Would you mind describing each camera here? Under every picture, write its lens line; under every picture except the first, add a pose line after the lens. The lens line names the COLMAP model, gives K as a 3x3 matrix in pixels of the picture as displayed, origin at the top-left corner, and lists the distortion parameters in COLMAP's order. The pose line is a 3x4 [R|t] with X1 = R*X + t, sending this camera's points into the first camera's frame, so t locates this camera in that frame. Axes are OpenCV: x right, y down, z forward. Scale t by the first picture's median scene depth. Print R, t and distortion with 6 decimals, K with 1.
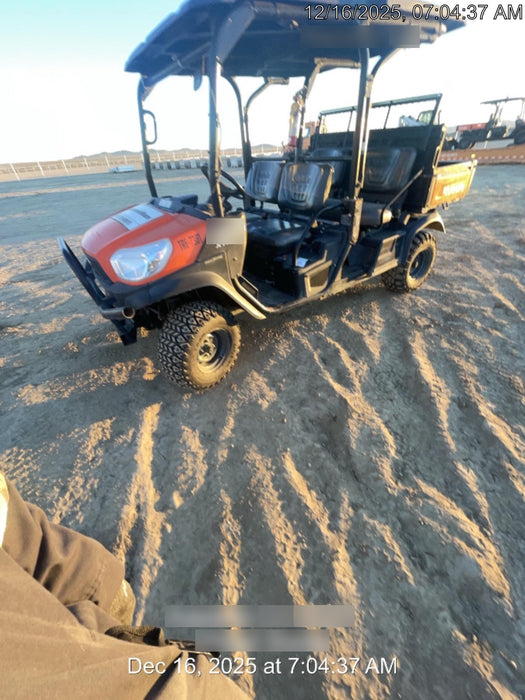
lens RADIAL K [[279.0, 0, 262.5], [0, 279.0, 350.0], [0, 0, 1]] dist [-0.001288, -0.000089]
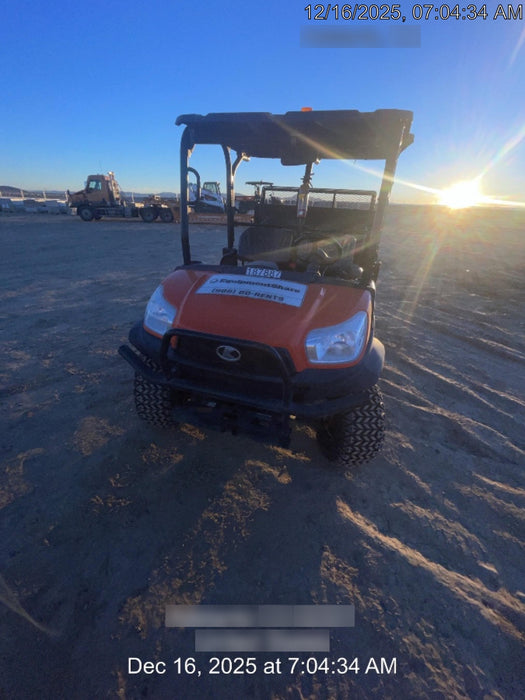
lens RADIAL K [[279.0, 0, 262.5], [0, 279.0, 350.0], [0, 0, 1]] dist [-0.001288, -0.000089]
pose [[0.777474, -0.212027, 0.592097, -1.063089], [0.295525, 0.954210, -0.046352, -0.294679], [-0.555157, 0.211017, 0.804533, 0.401398]]
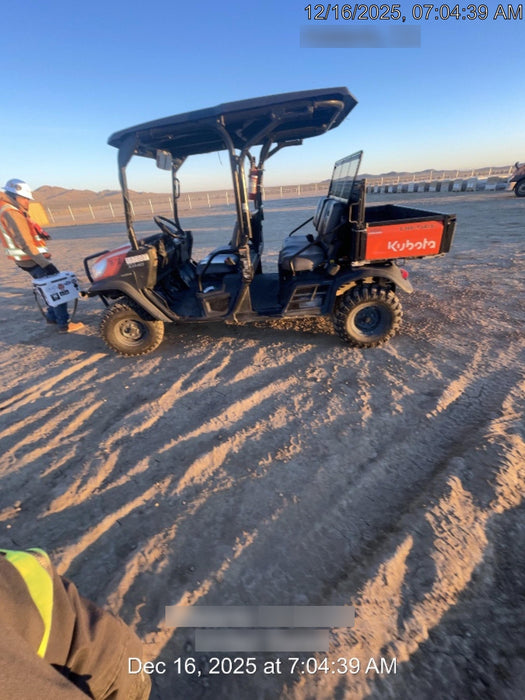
lens RADIAL K [[279.0, 0, 262.5], [0, 279.0, 350.0], [0, 0, 1]] dist [-0.001288, -0.000089]
pose [[0.780000, 0.303424, -0.547297, 1.381410], [-0.335142, 0.941134, 0.044129, -0.236309], [0.528469, 0.149001, 0.835774, 0.125431]]
